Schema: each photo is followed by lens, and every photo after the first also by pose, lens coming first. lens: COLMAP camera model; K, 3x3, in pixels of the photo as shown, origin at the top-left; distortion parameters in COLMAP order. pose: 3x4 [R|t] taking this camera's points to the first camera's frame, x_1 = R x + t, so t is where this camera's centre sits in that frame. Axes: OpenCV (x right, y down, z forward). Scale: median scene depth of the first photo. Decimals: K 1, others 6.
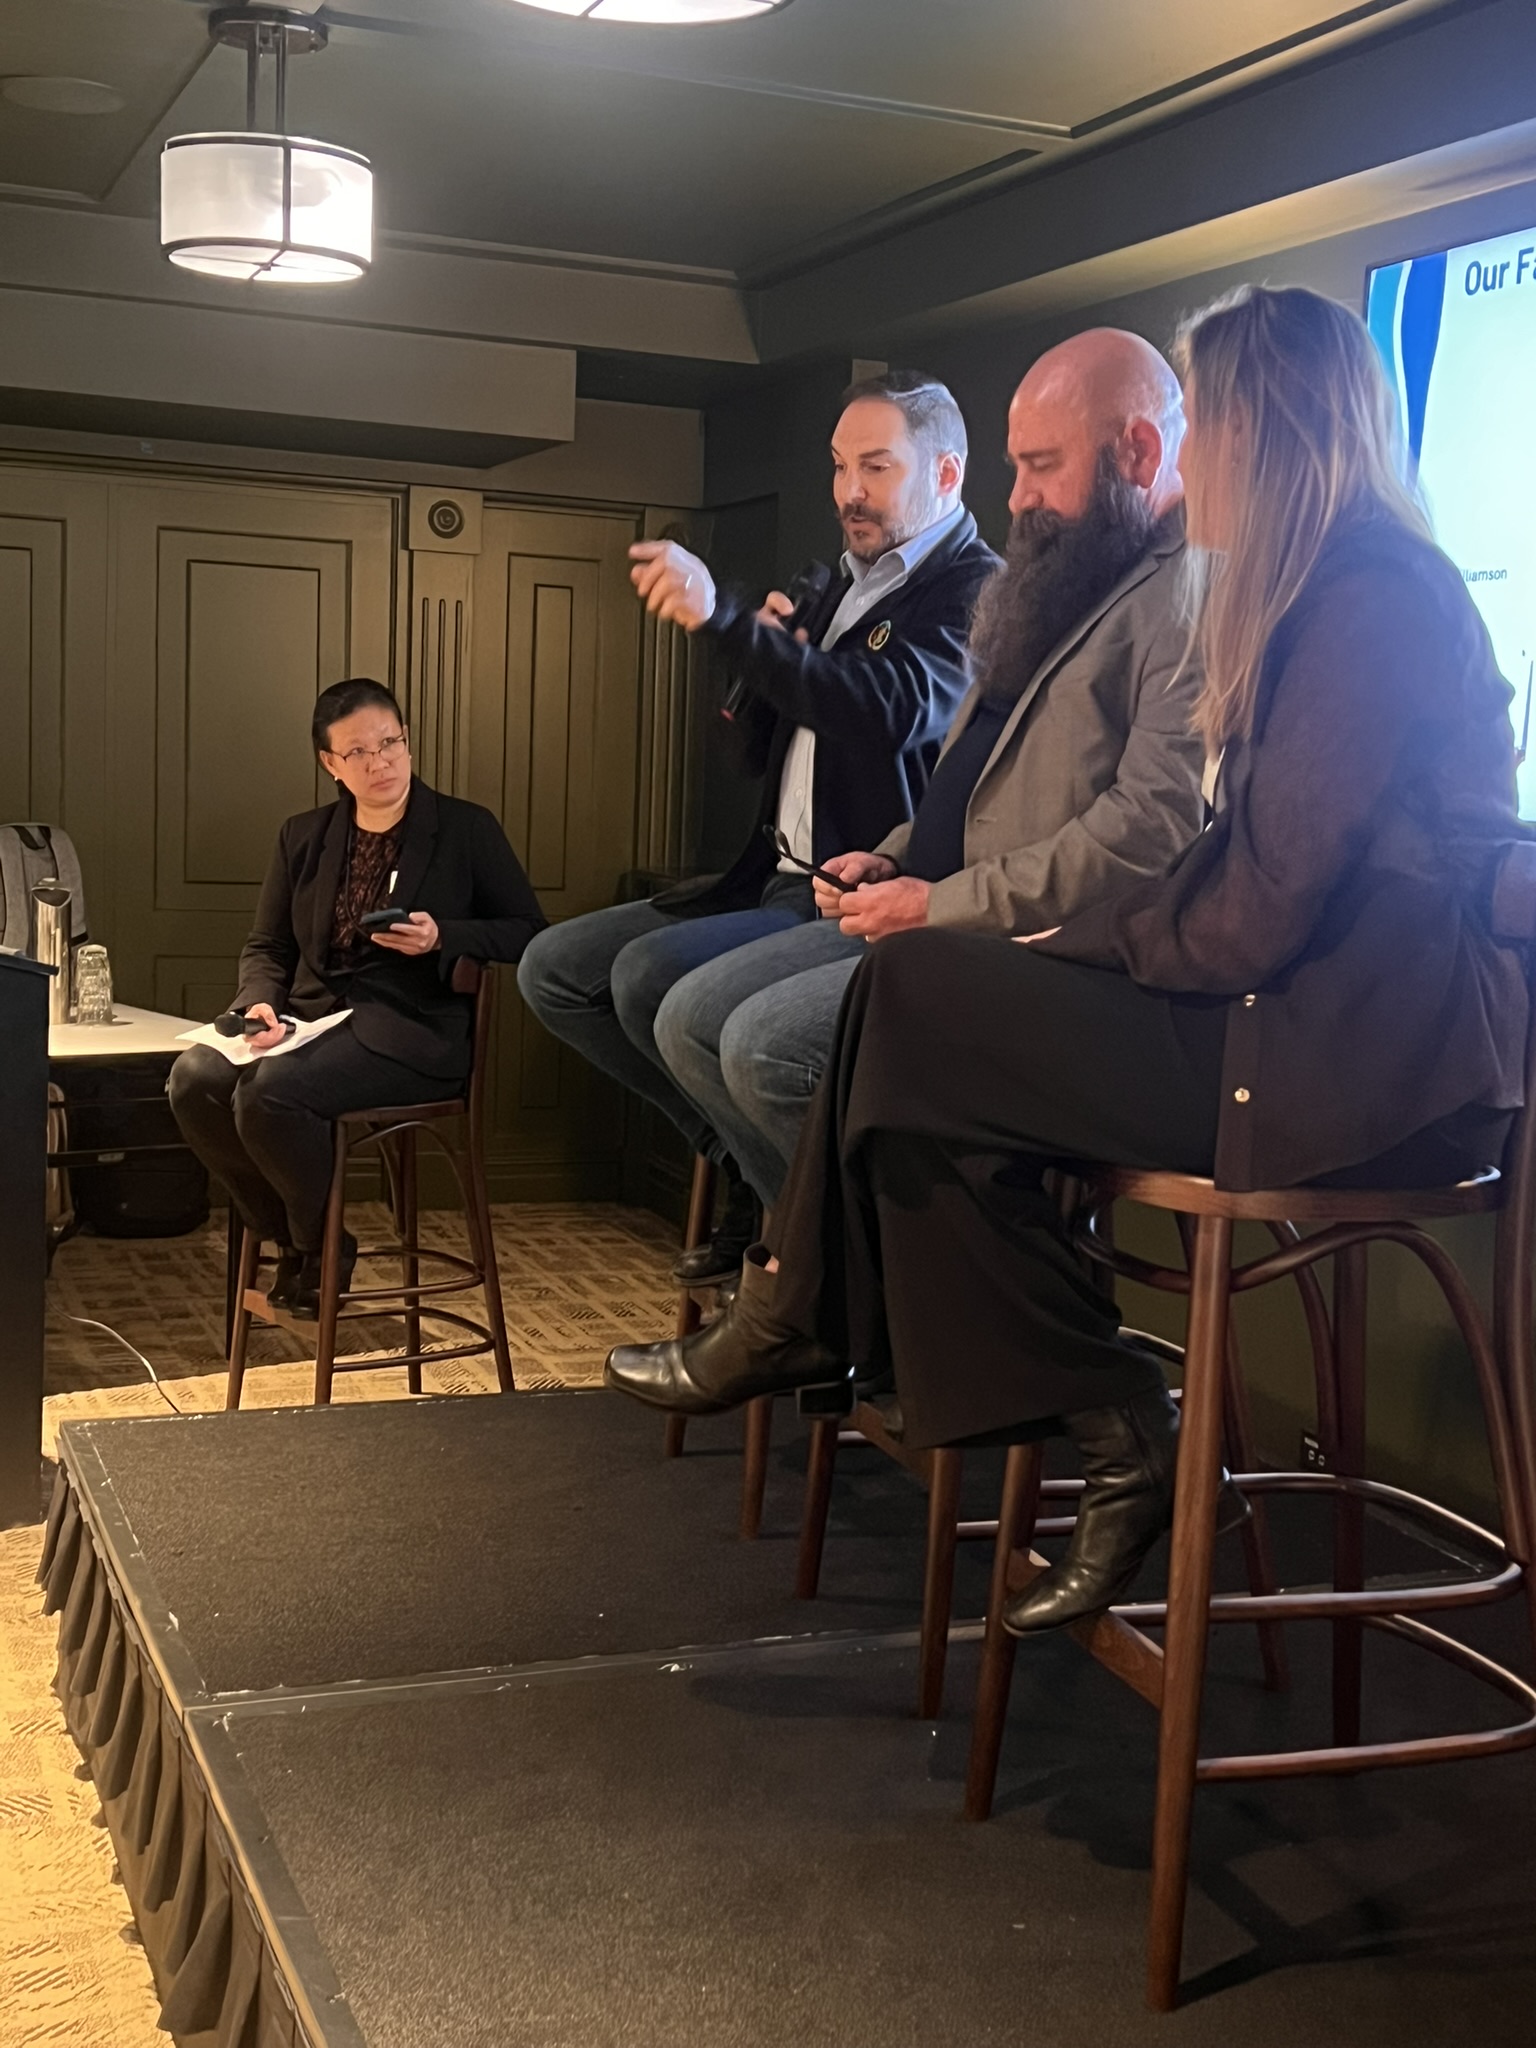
lens RADIAL K [[2500.9, 0, 774.8], [0, 2500.9, 1040.7], [0, 0, 1]] dist [0.081345, -0.178867]
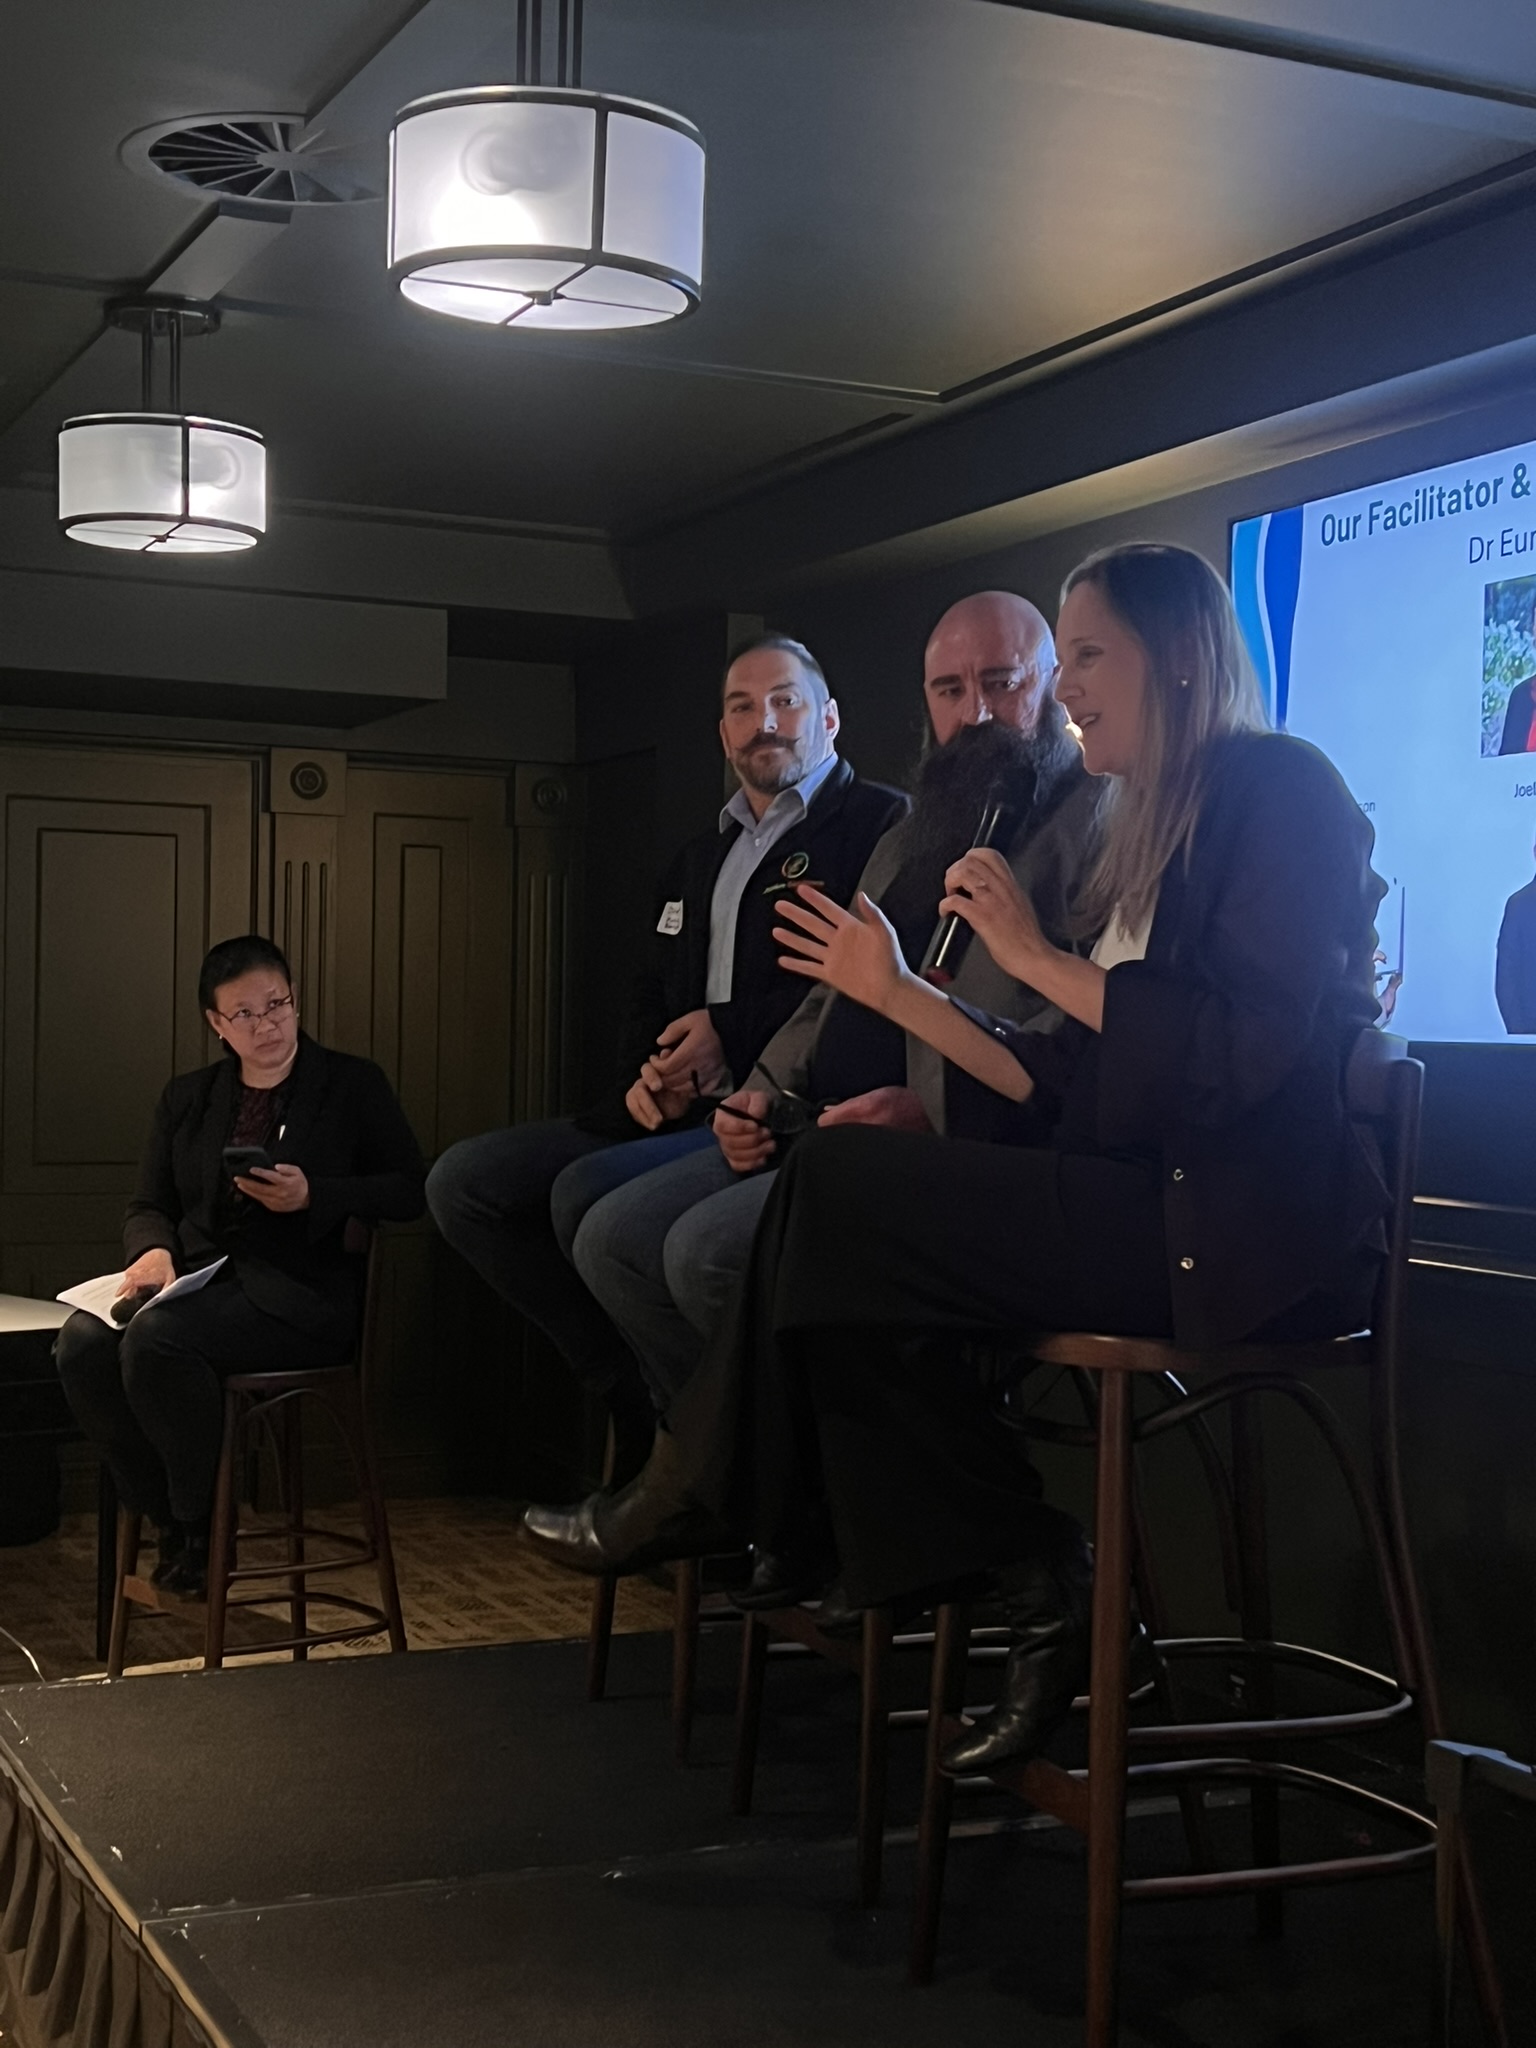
lens RADIAL K [[2816.4, 0, 767.6], [0, 2816.4, 1028.2], [0, 0, 1]] dist [0.128944, -0.357664]
pose [[0.998457, -0.026755, 0.048653, -0.018696], [0.032214, 0.992828, -0.115128, 0.031553], [-0.045224, 0.116517, 0.992159, -0.134622]]
